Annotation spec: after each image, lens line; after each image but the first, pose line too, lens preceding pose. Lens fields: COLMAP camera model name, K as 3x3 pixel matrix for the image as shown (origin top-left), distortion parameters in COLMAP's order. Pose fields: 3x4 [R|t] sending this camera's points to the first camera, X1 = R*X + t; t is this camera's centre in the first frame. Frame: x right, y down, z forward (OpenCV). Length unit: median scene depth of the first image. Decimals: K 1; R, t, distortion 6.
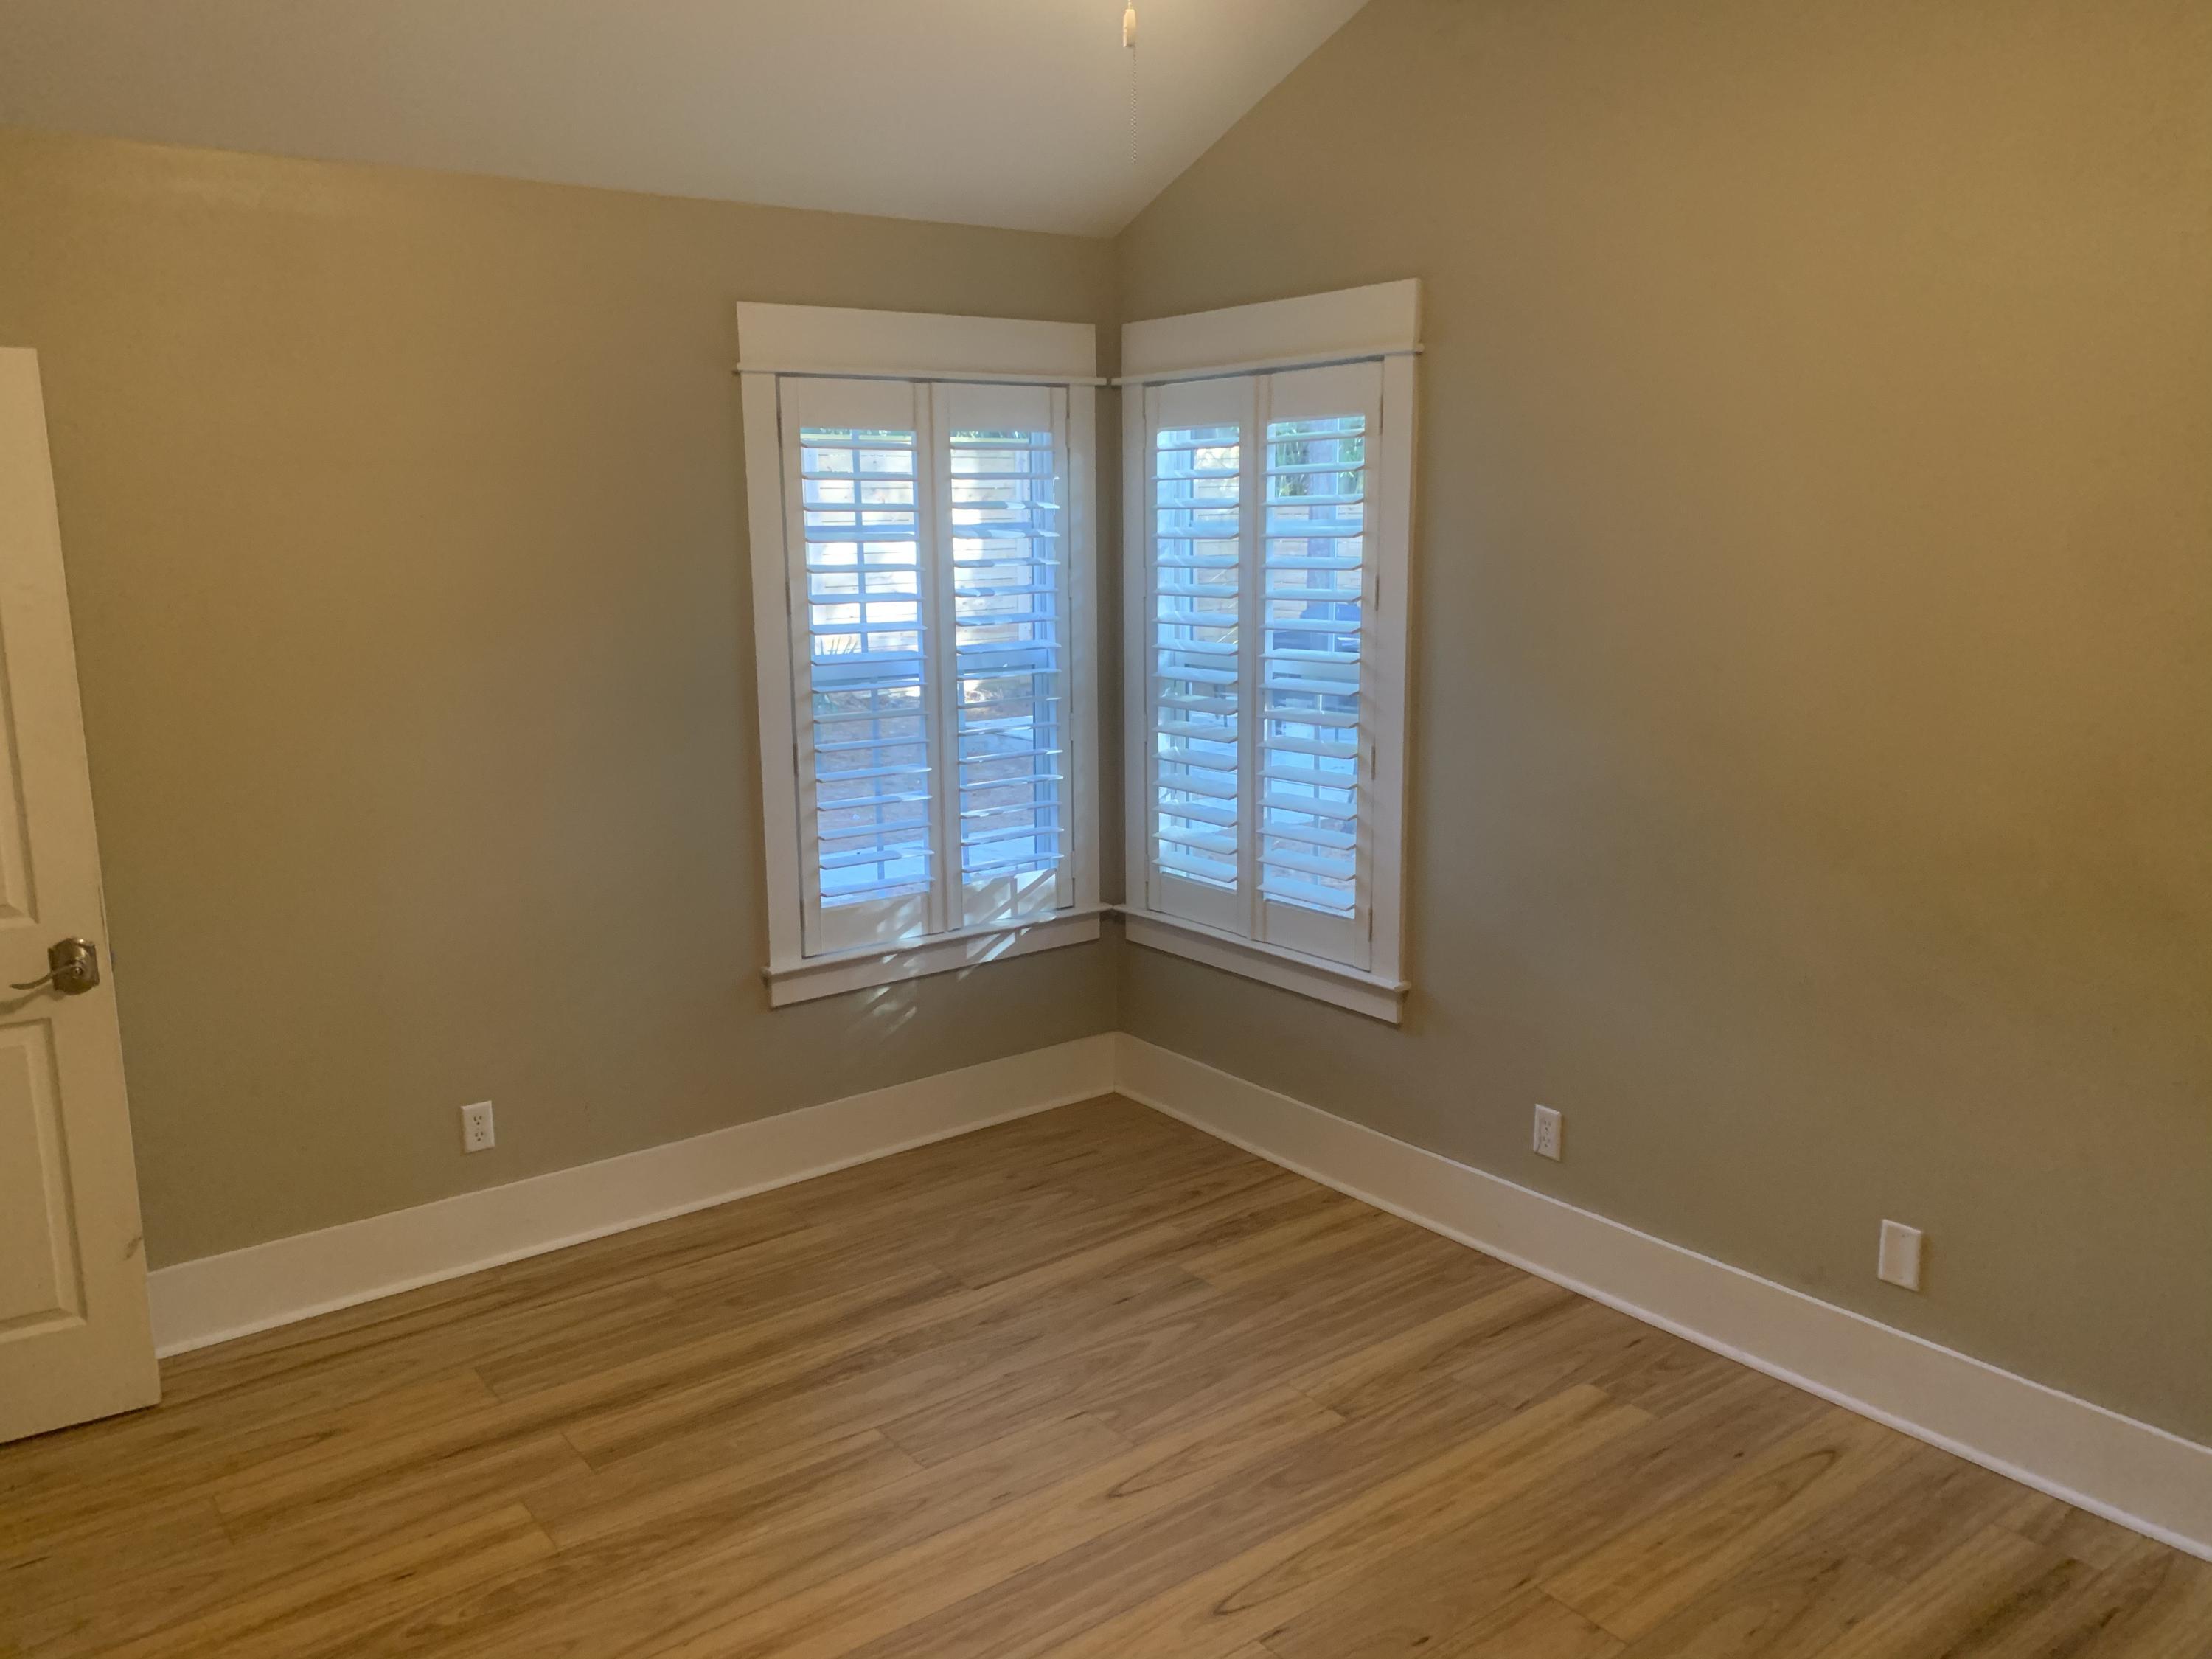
lens RADIAL K [[1695.7, 0, 1110.3], [0, 1695.7, 831.7], [0, 0, 1]] dist [0.046624, -0.011253]
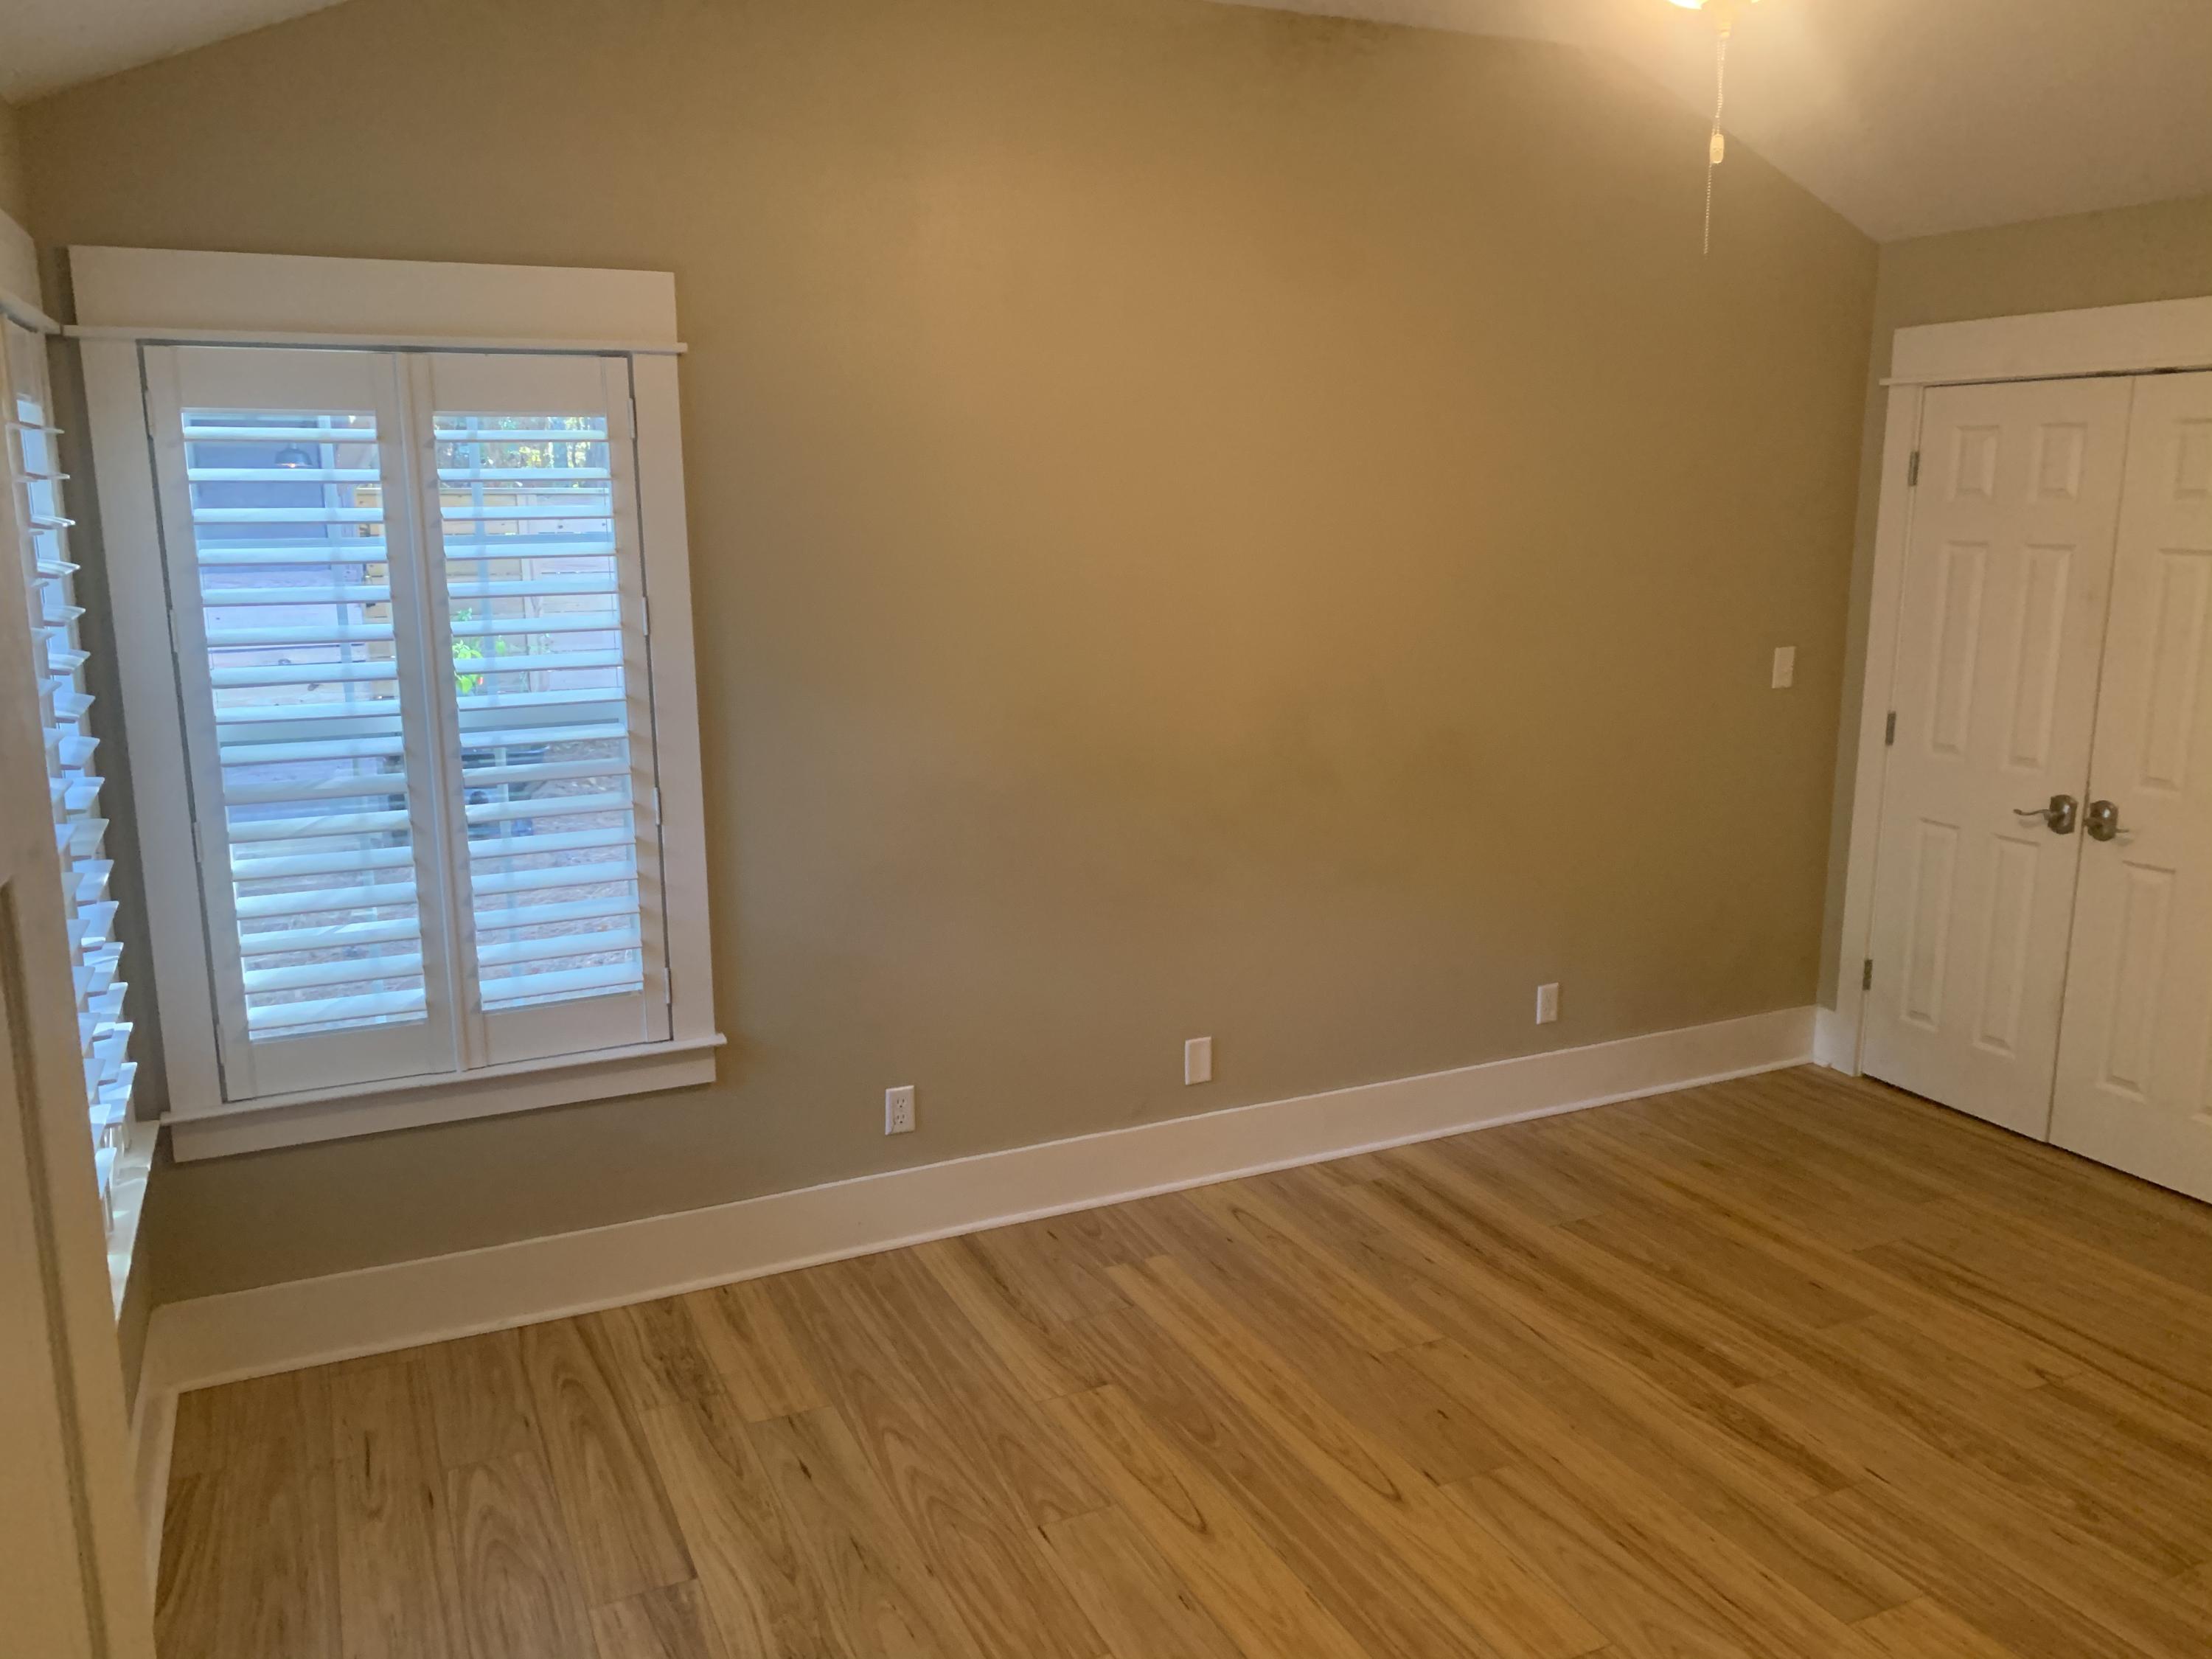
lens RADIAL K [[1695.7, 0, 1104.2], [0, 1695.7, 826.0], [0, 0, 1]] dist [0.046624, -0.011253]
pose [[0.227192, -0.187214, 0.955686, -0.689994], [0.187940, 0.971329, 0.145600, -0.125253], [-0.955543, 0.146532, 0.255863, 0.584973]]
